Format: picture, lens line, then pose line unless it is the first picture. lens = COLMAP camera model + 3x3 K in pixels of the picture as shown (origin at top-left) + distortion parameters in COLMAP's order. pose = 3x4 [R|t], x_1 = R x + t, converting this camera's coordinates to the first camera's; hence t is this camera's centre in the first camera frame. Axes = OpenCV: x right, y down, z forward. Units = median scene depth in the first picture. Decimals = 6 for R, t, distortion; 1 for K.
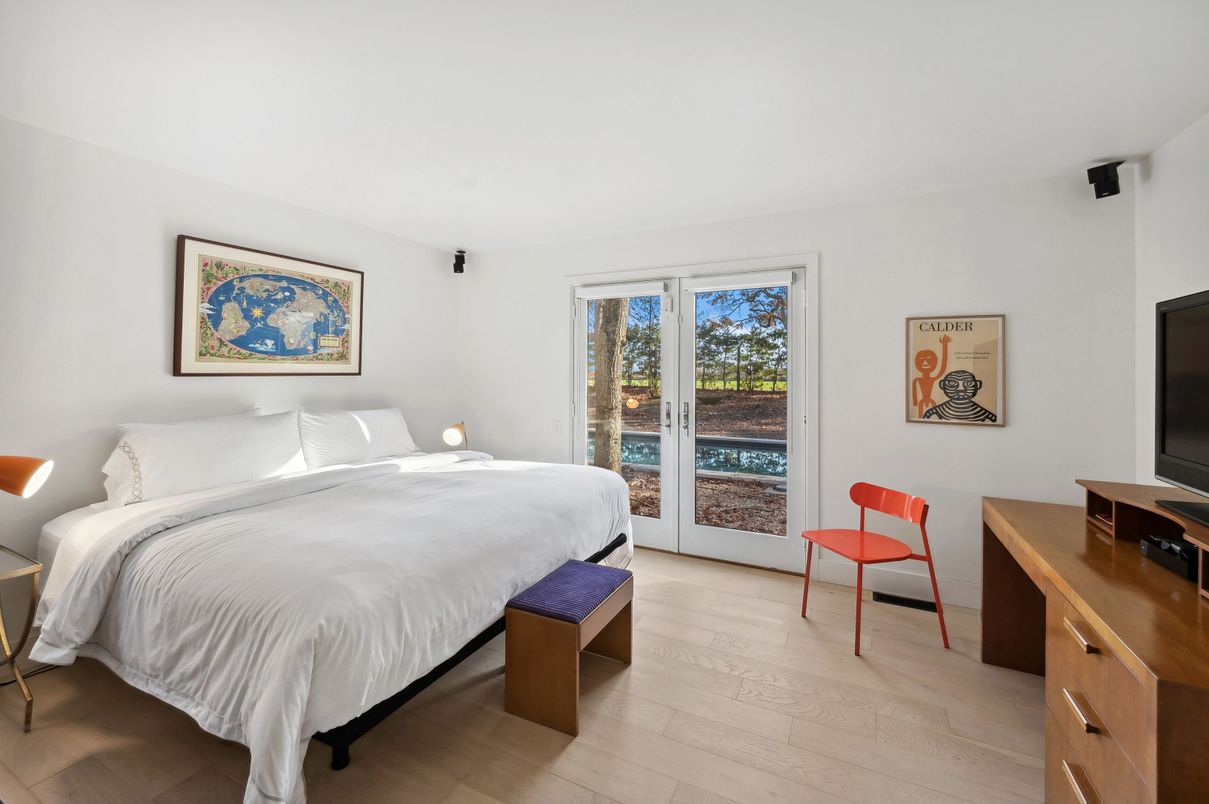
lens RADIAL K [[488.4, 0, 605.9], [0, 488.4, 373.5], [0, 0, 1]] dist [-0.000833, 0.000293]
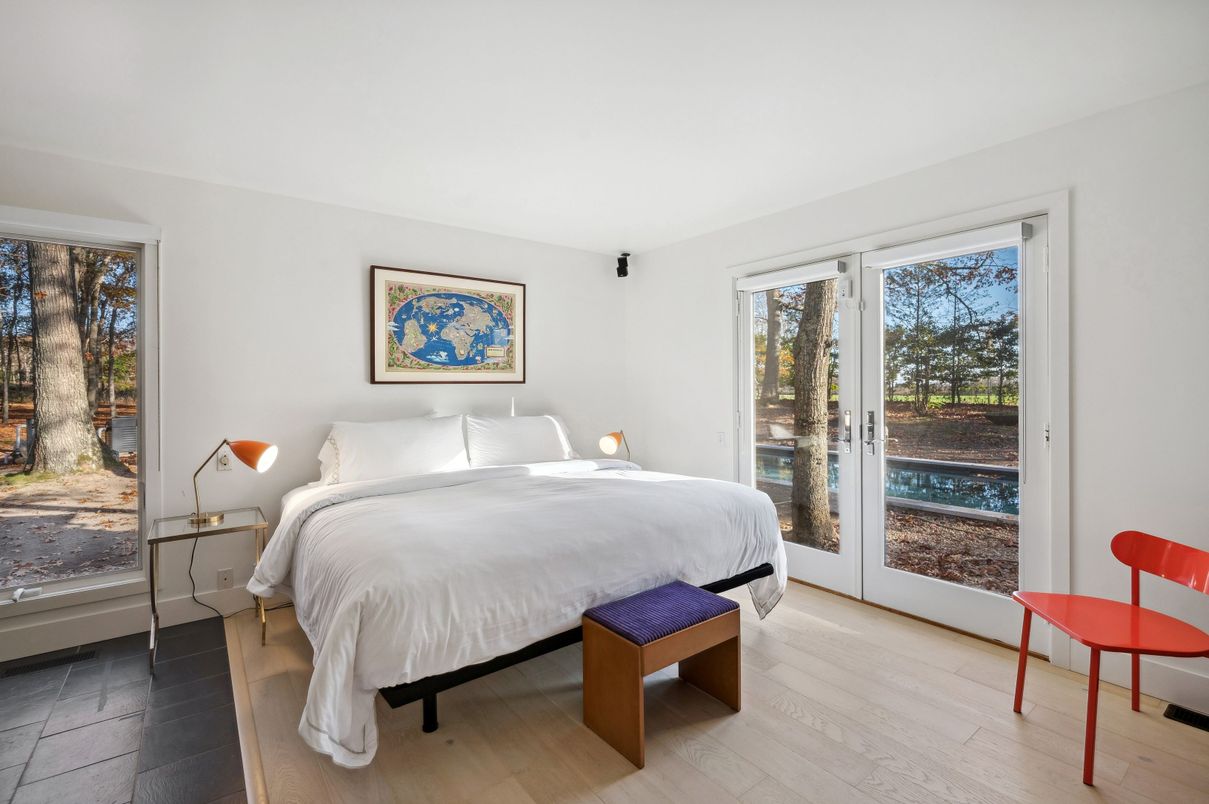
lens RADIAL K [[530.3, 0, 607.4], [0, 530.3, 397.7], [0, 0, 1]] dist [-0.003263, 0.001497]
pose [[0.903577, -0.004513, -0.428402, 0.195932], [0.012346, 0.999804, 0.015507, 0.025582], [0.428247, -0.019301, 0.903455, 0.064457]]
